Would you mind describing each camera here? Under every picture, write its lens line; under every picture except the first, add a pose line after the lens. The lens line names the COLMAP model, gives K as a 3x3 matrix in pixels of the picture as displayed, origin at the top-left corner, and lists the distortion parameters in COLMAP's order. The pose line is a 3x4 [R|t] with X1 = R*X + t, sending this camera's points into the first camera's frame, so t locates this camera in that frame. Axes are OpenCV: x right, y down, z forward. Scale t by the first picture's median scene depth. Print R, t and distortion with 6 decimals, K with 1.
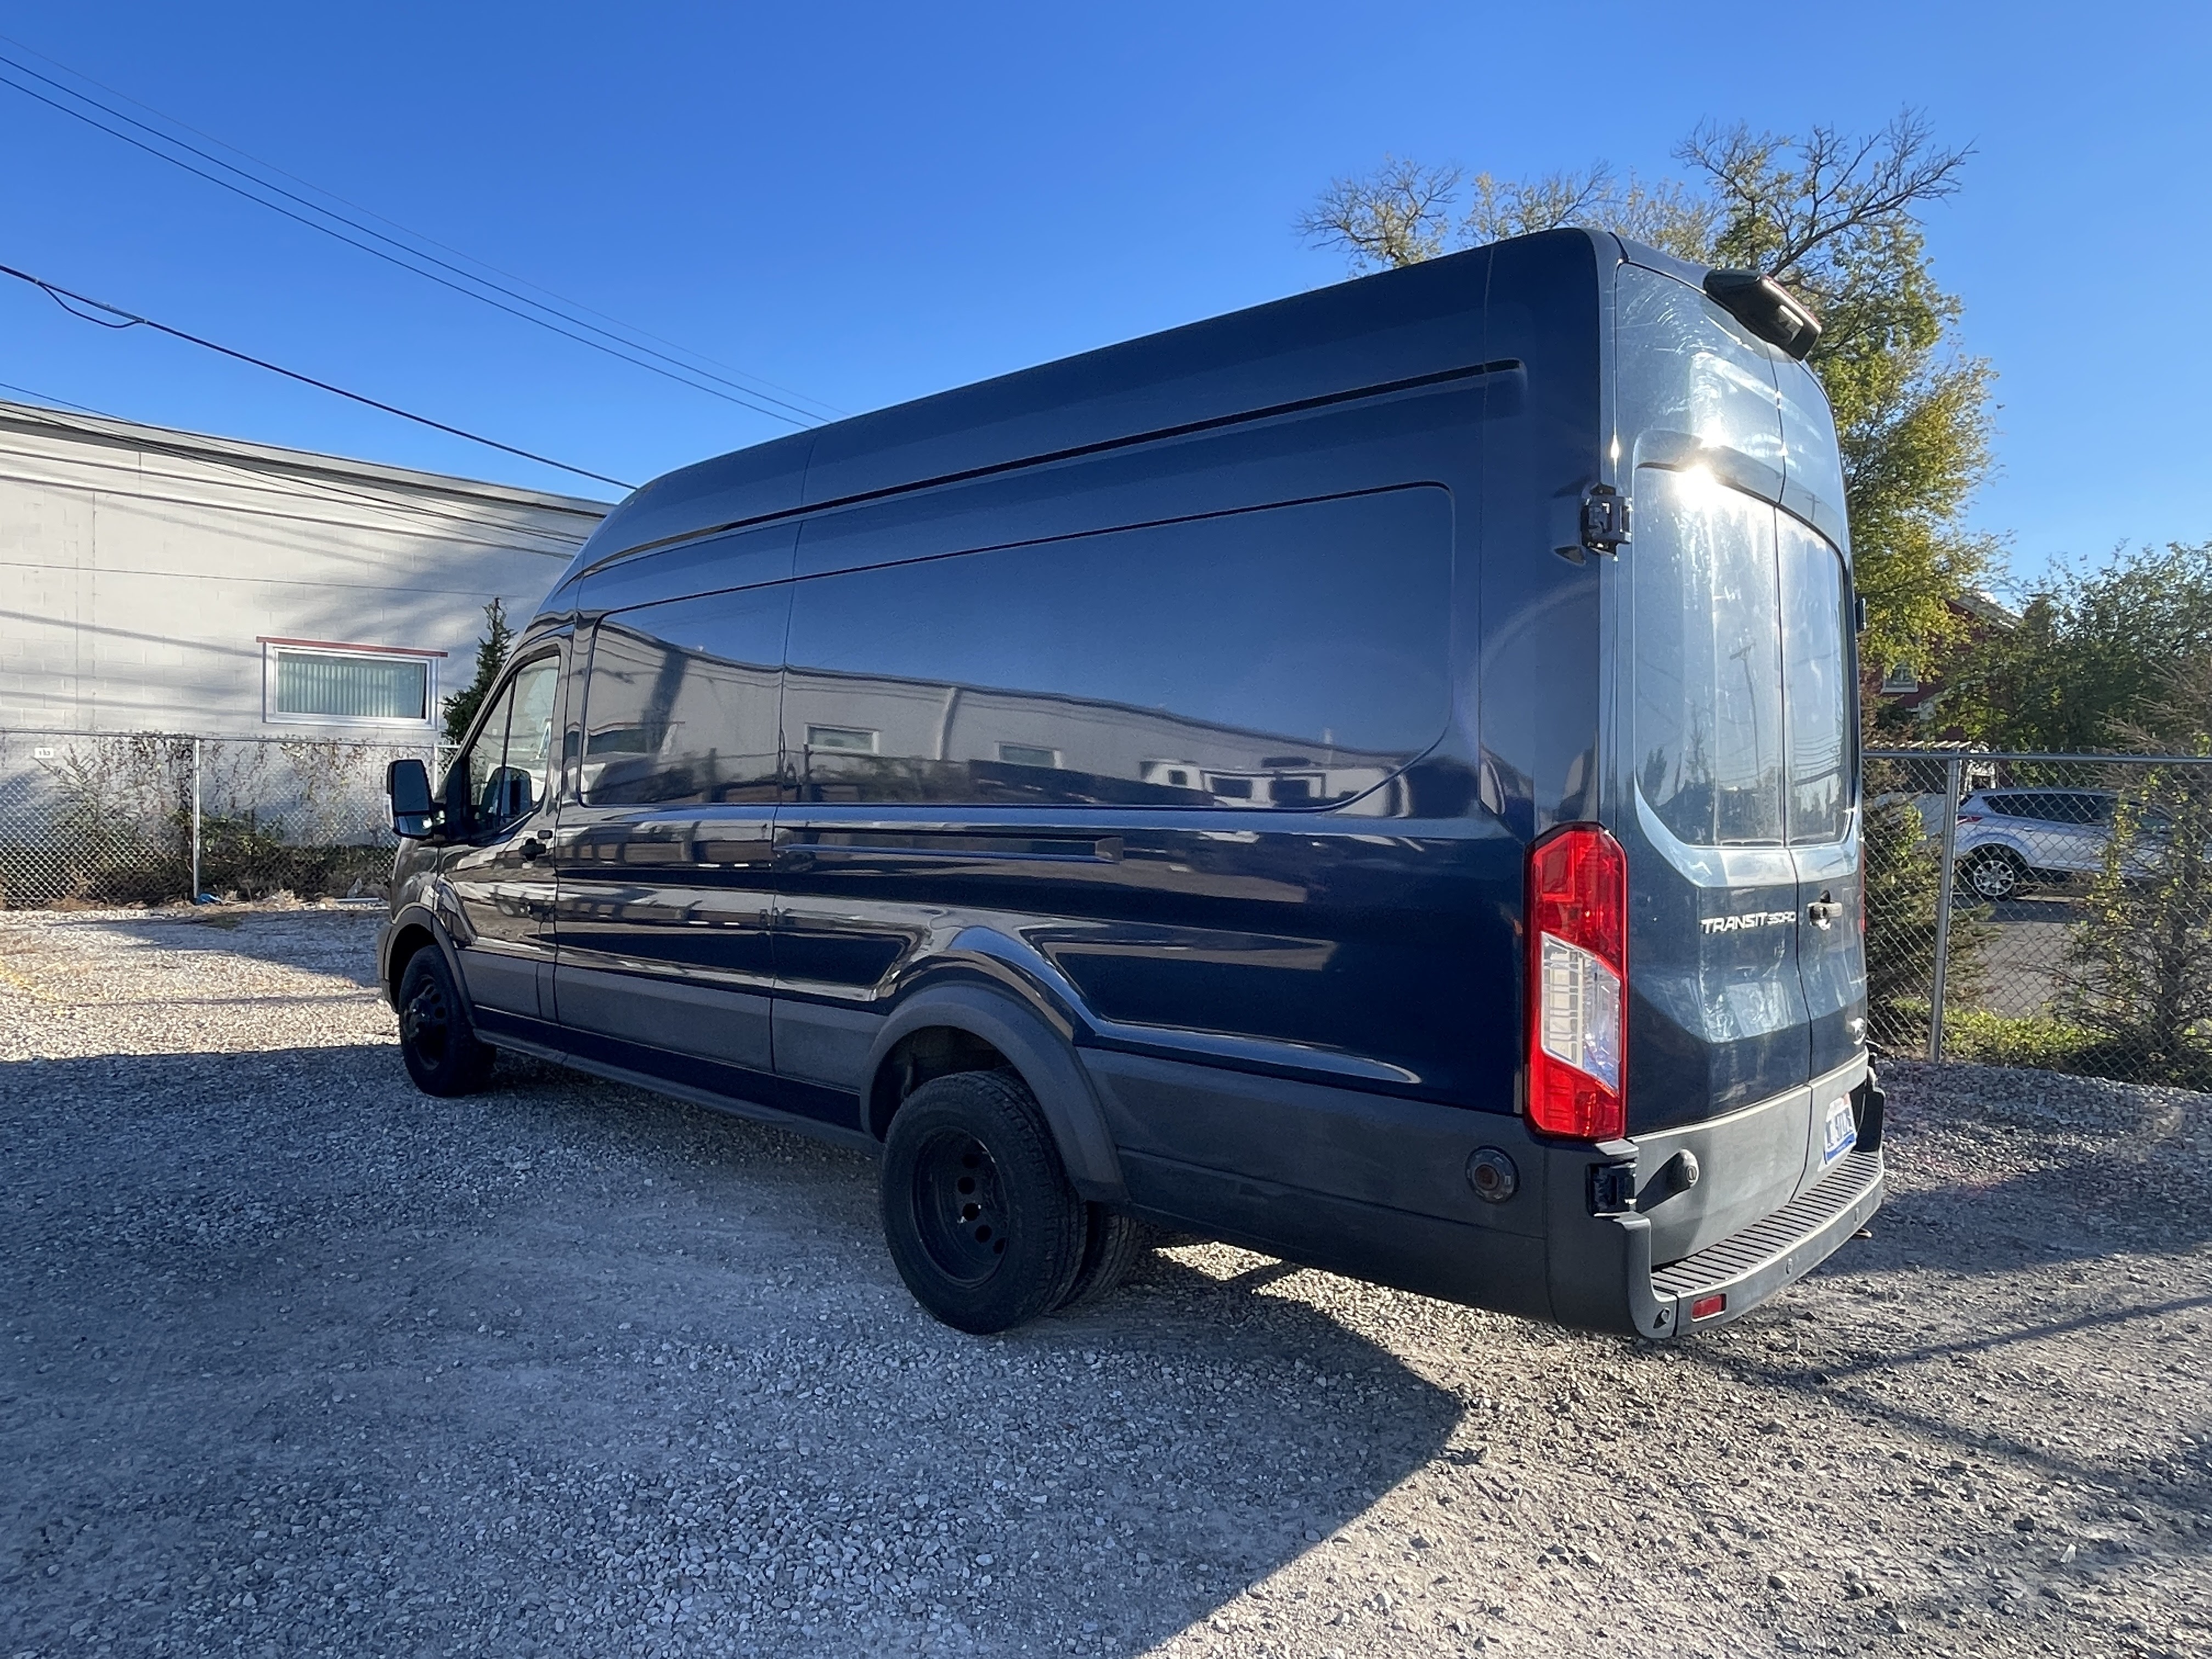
lens RADIAL K [[1374.5, 0, 1102.2], [0, 1374.5, 821.2], [0, 0, 1]] dist [-0.005715, -0.001451]
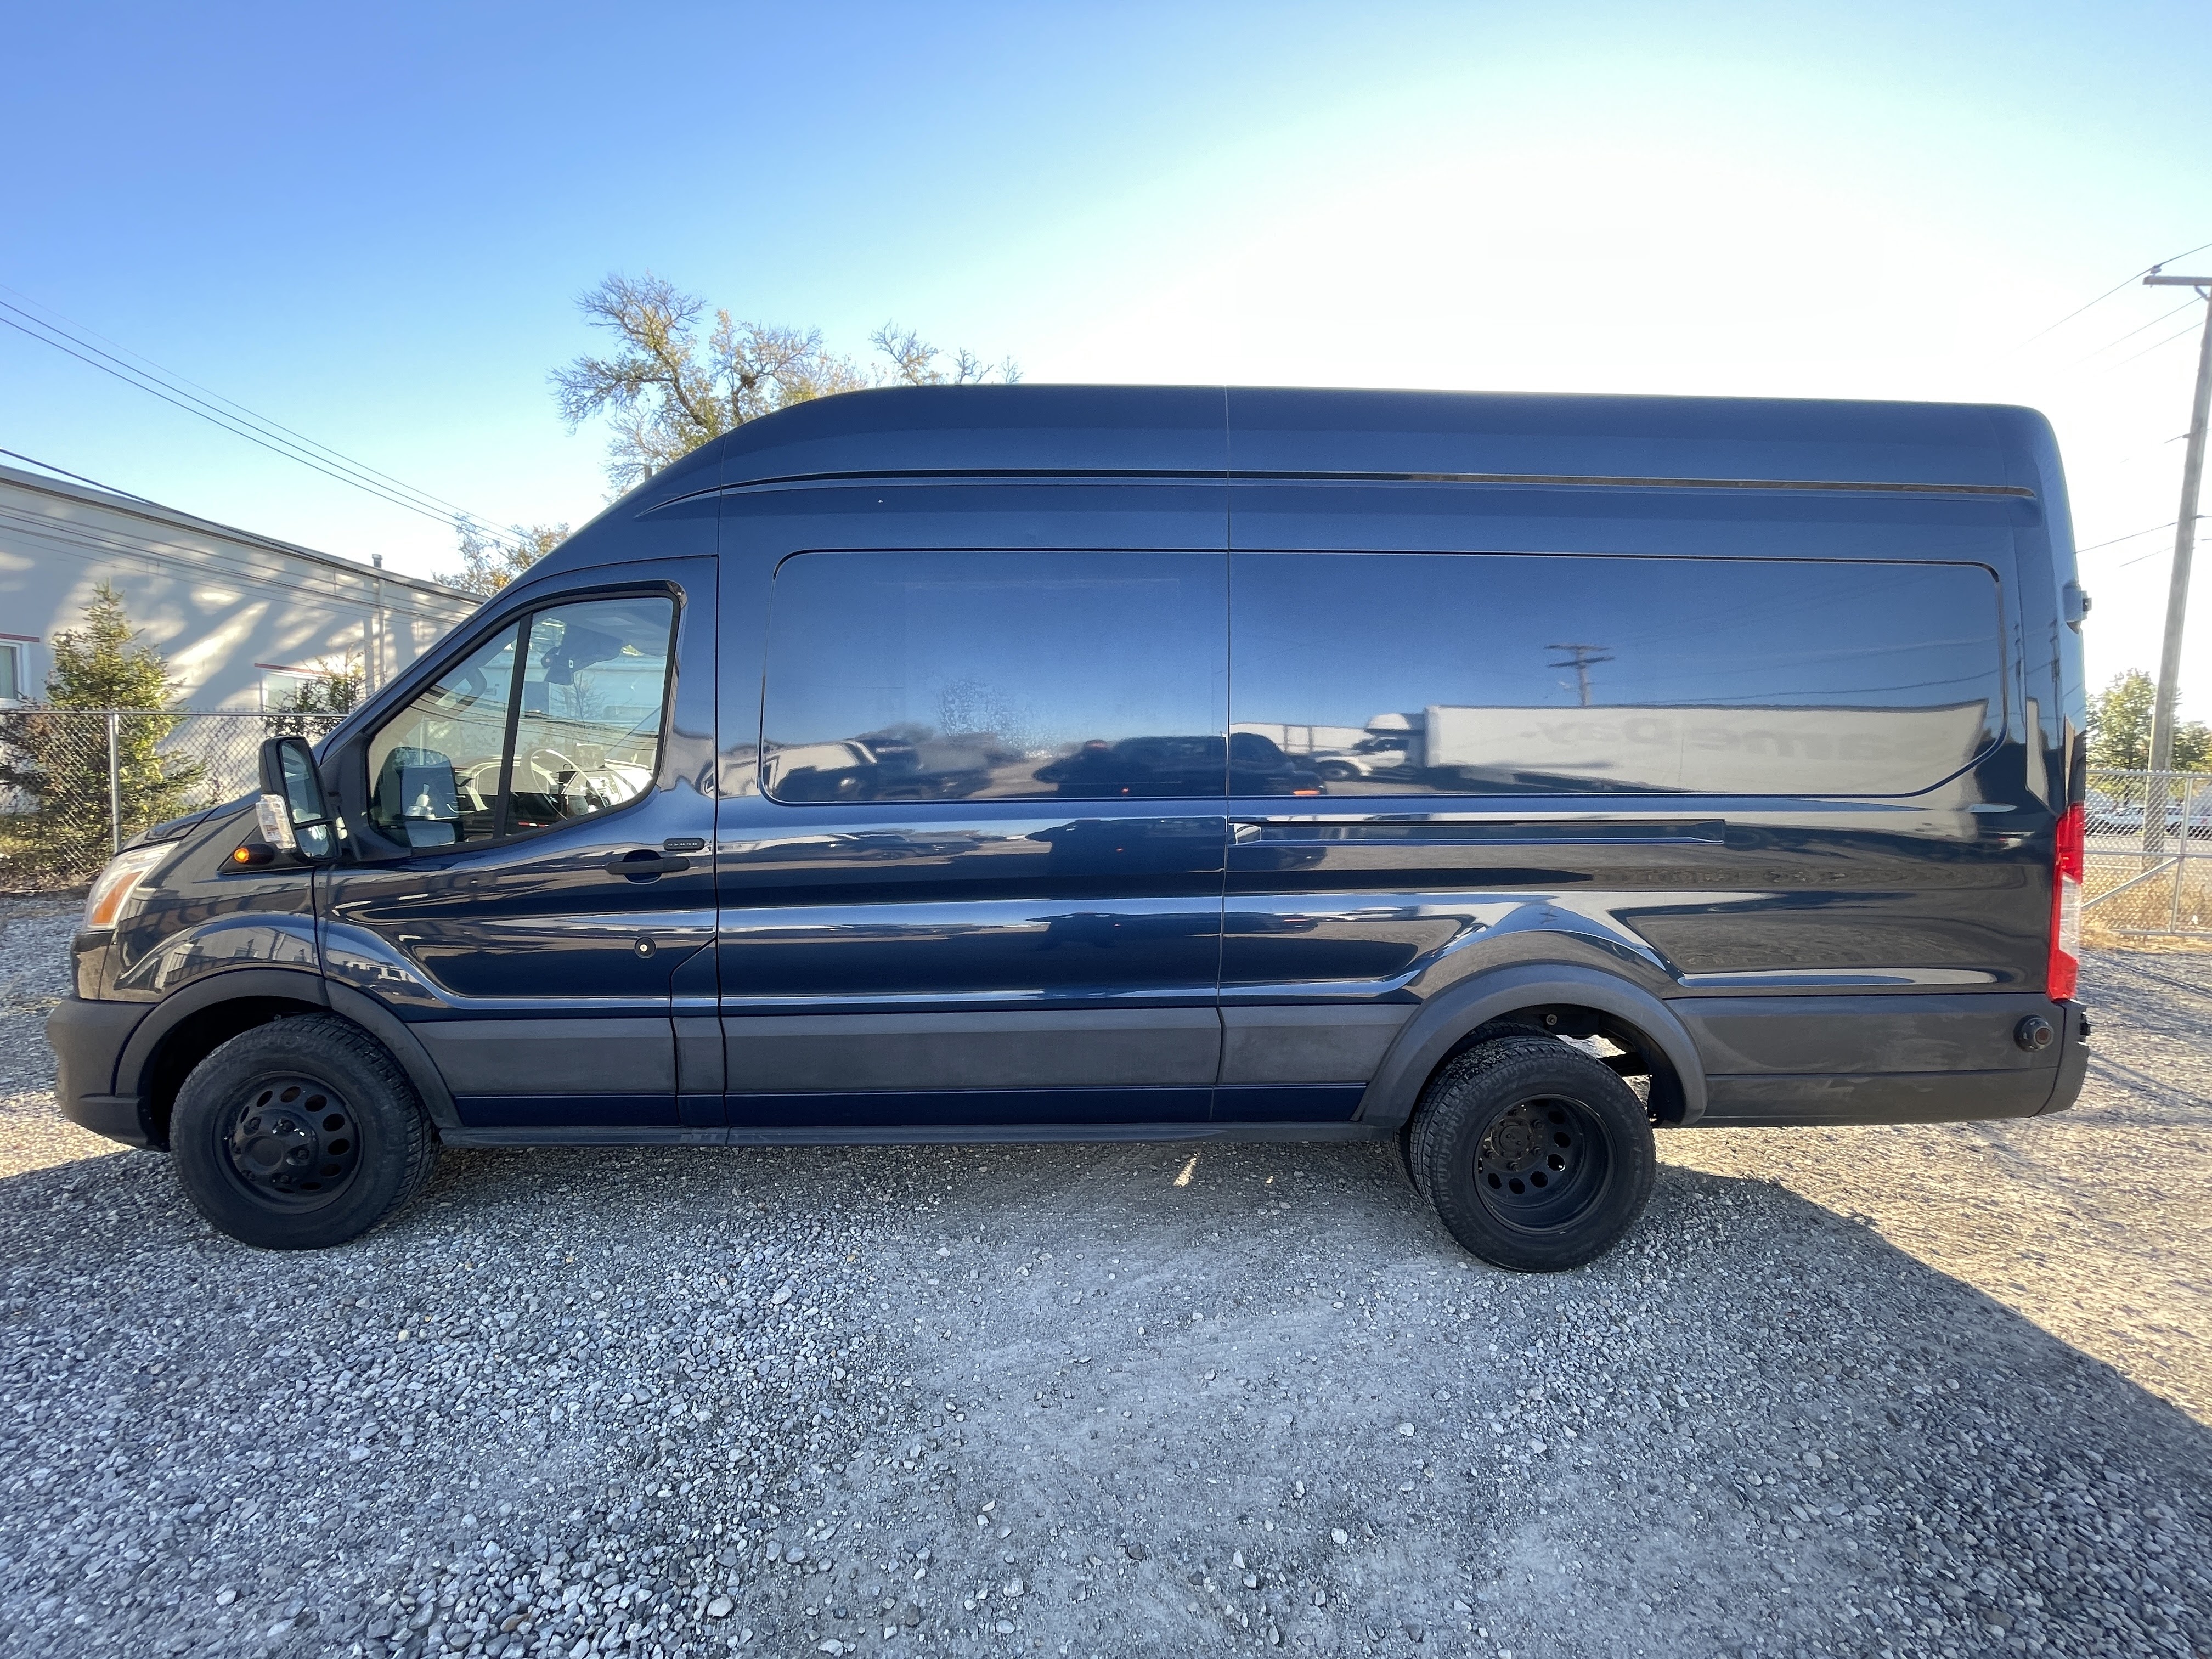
lens RADIAL K [[881.2, 0, 1119.8], [0, 881.2, 818.0], [0, 0, 1]] dist [-0.008139, -0.000040]
pose [[0.729465, -0.053203, 0.681946, -0.733148], [0.016499, 0.998049, 0.060216, -0.037917], [-0.683819, -0.032674, 0.728920, 0.659838]]
